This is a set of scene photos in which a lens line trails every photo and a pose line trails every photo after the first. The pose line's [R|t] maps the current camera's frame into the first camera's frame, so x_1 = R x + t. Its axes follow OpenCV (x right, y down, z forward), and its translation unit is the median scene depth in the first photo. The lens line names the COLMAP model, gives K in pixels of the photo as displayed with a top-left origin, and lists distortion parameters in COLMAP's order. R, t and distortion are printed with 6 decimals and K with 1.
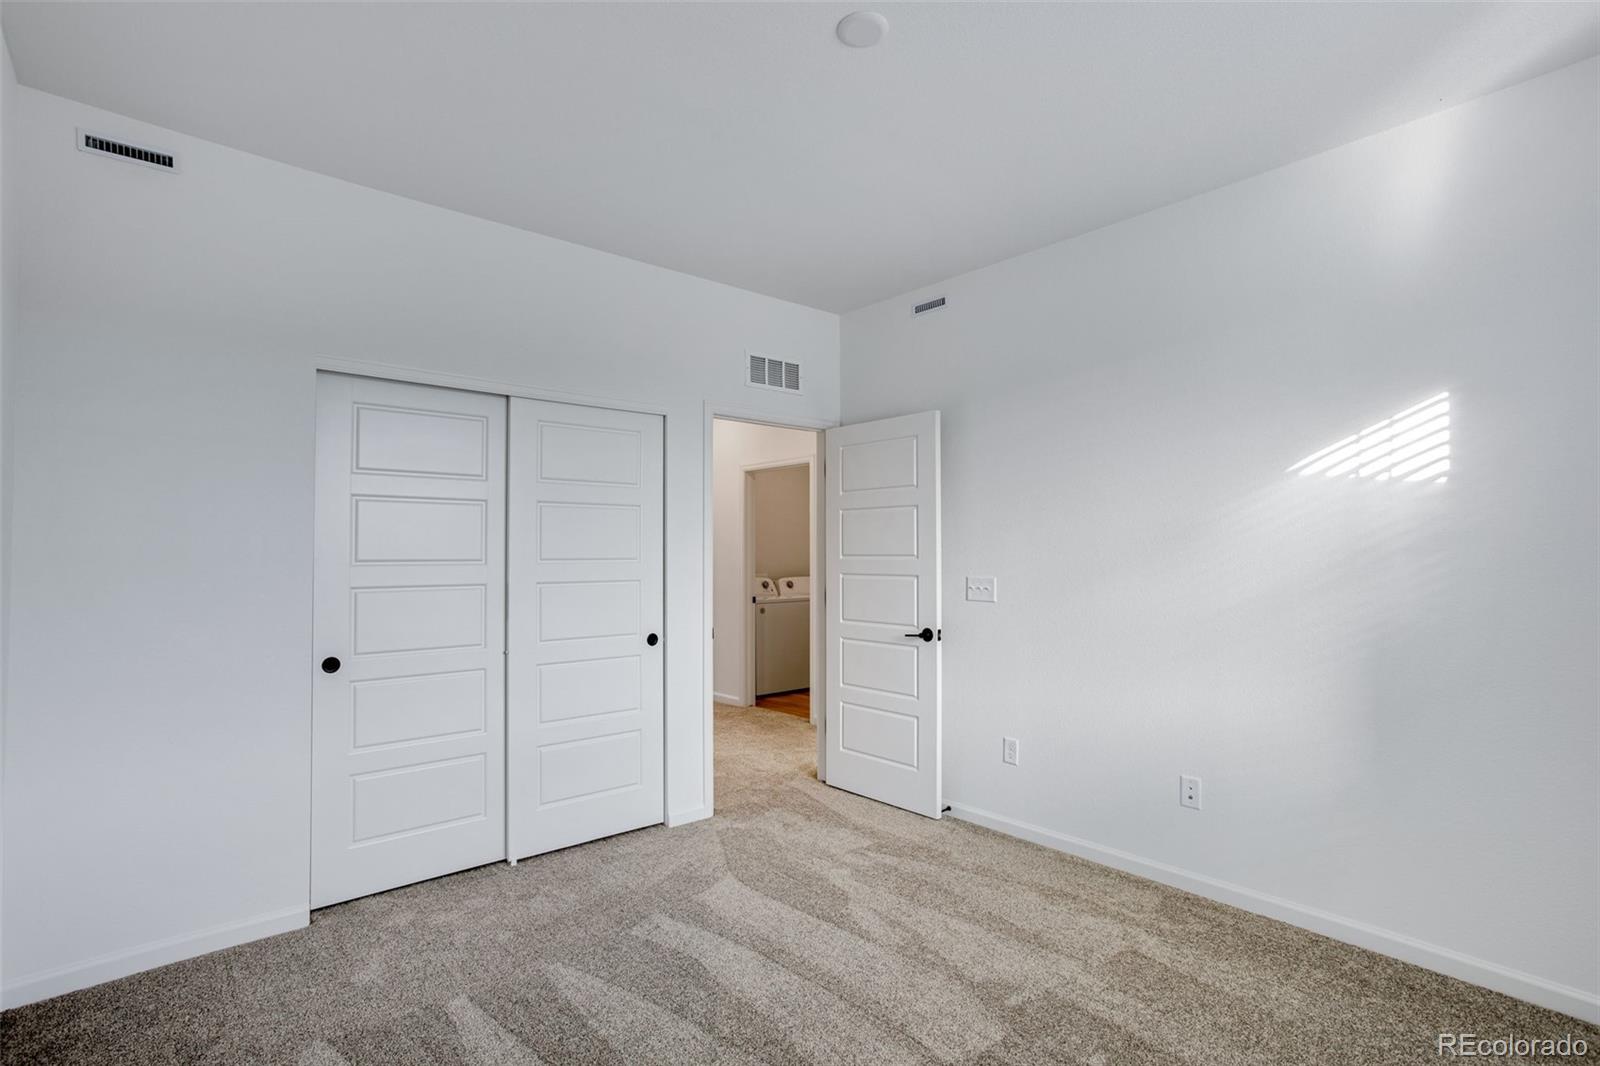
lens RADIAL K [[789.5, 0, 809.8], [0, 789.5, 537.0], [0, 0, 1]] dist [0.002894, 0.001876]
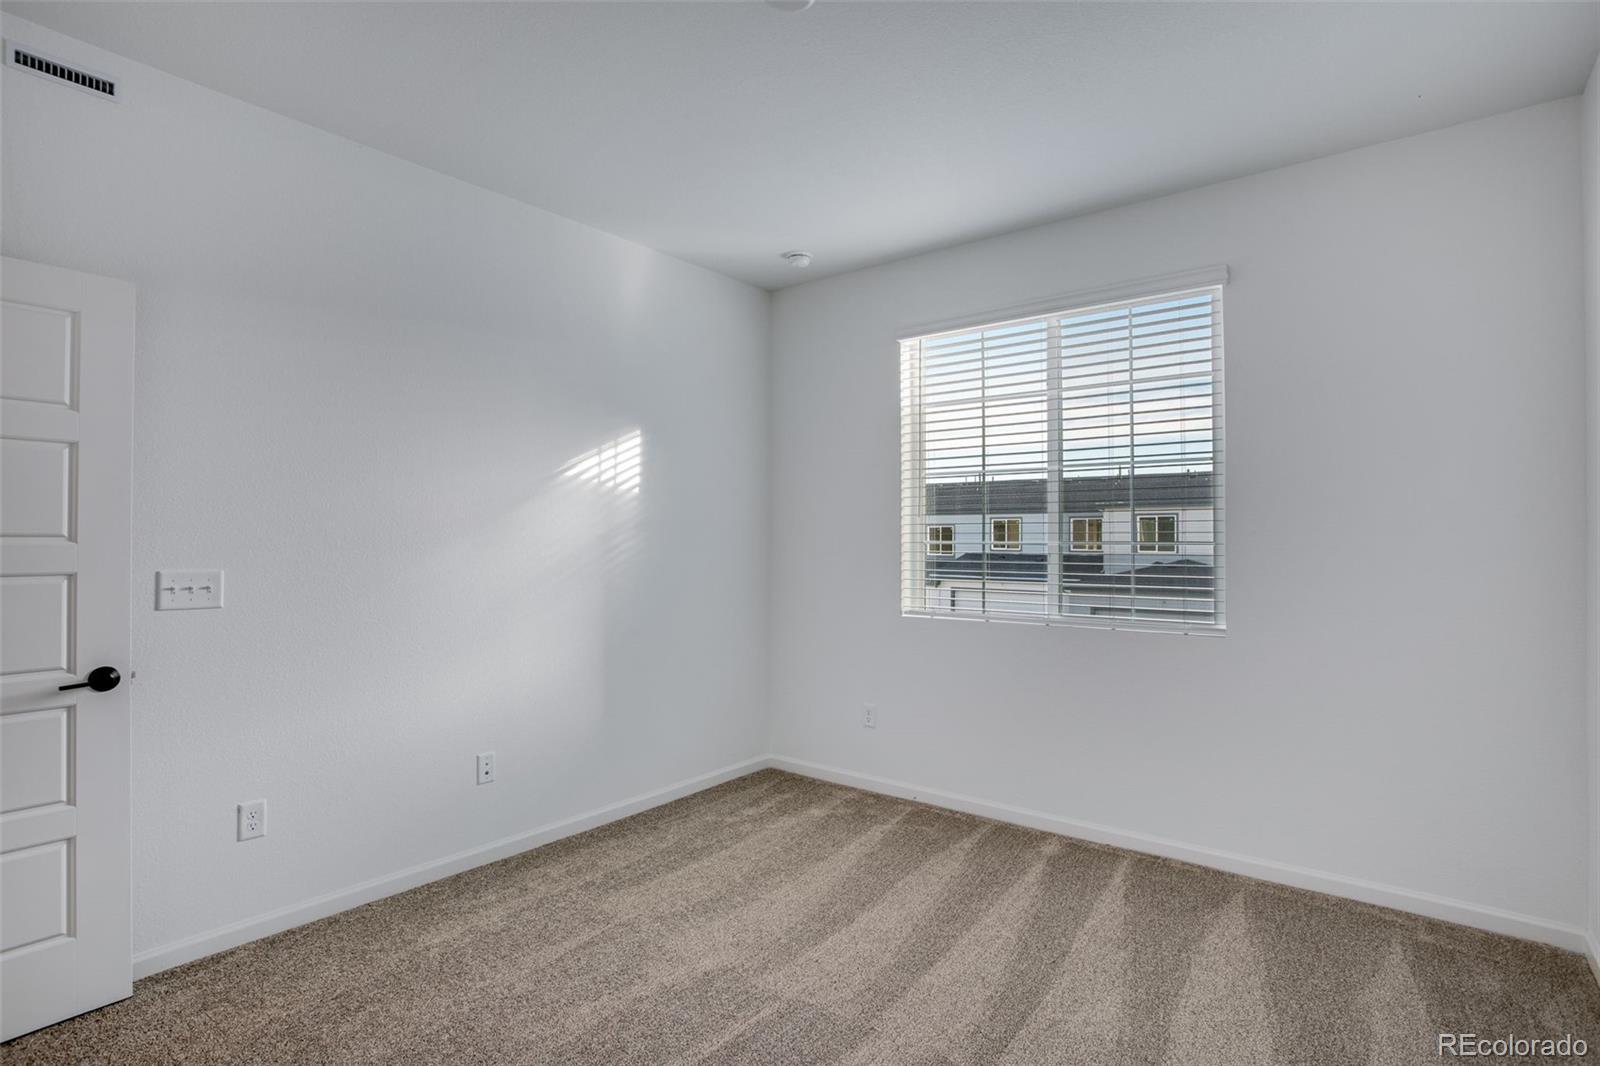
lens RADIAL K [[826.8, 0, 787.8], [0, 826.8, 536.9], [0, 0, 1]] dist [0.003352, 0.001076]
pose [[-0.175815, 0.007783, 0.984393, -0.801080], [-0.022305, 0.999681, -0.011888, 0.031398], [-0.984171, -0.024047, -0.175585, 0.991225]]
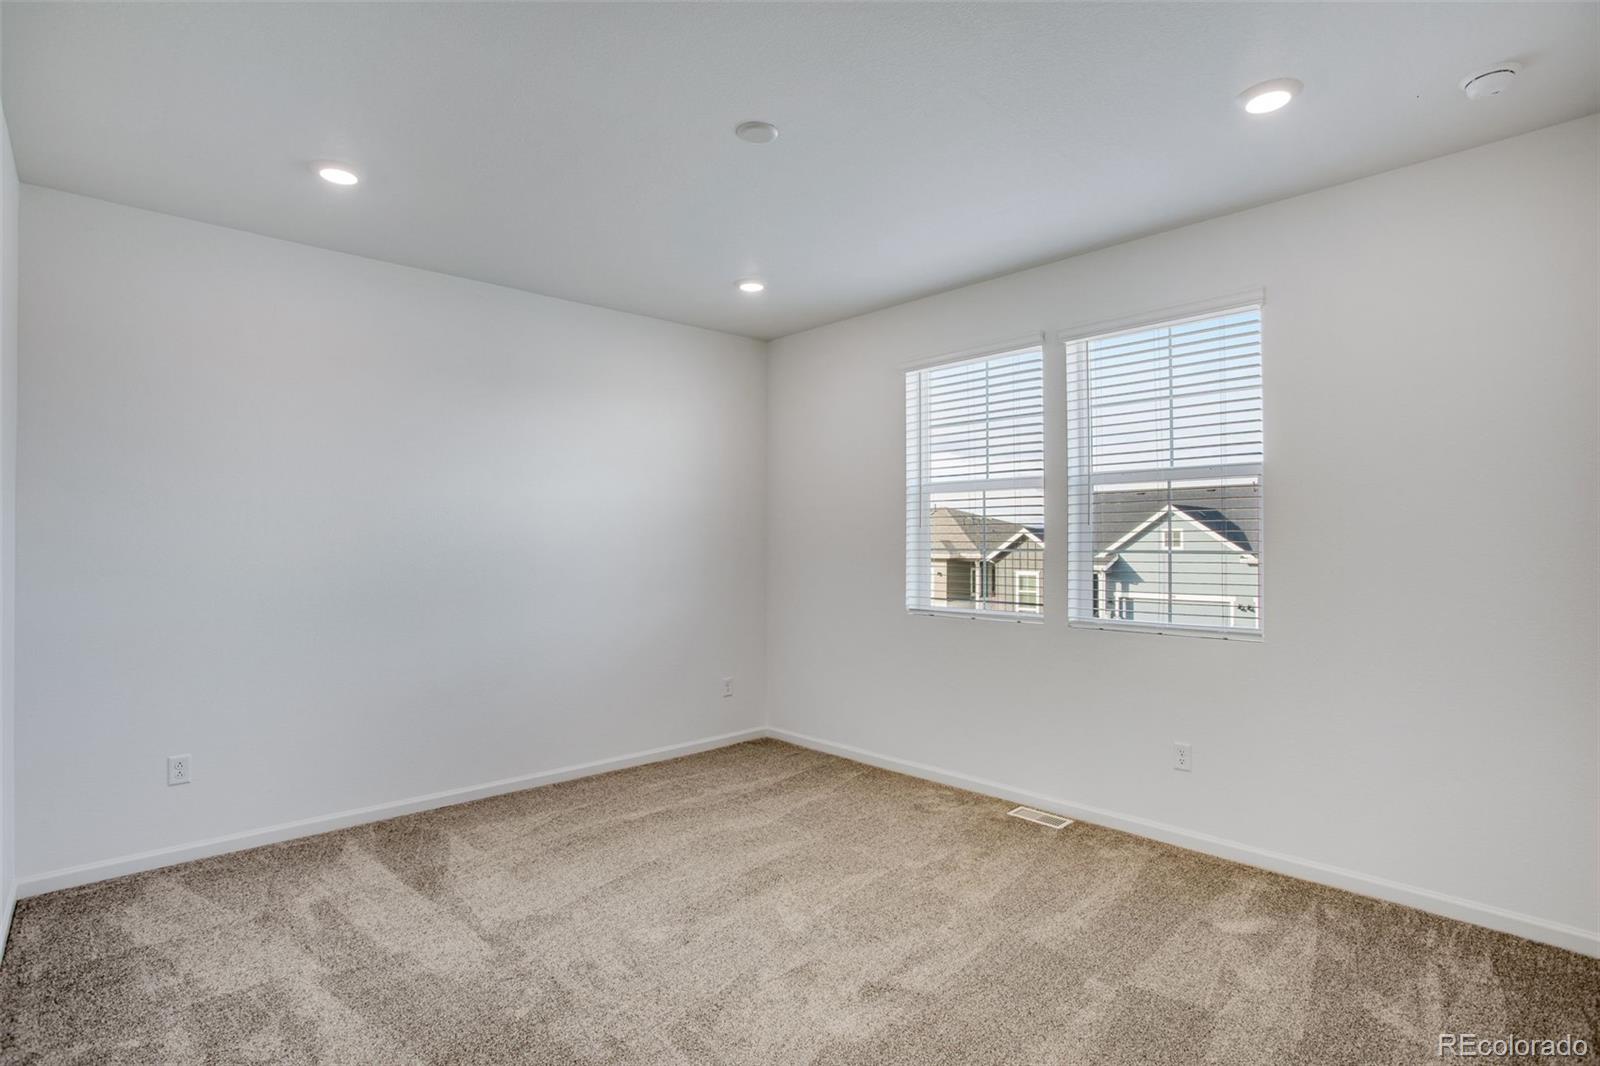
lens RADIAL K [[789.5, 0, 800.0], [0, 789.5, 540.1], [0, 0, 1]] dist [0.002894, 0.001876]
pose [[-0.054330, 0.013168, 0.998436, -0.890635], [-0.028017, 0.999499, -0.014707, 0.030435], [-0.998130, -0.028772, -0.053934, 0.912223]]
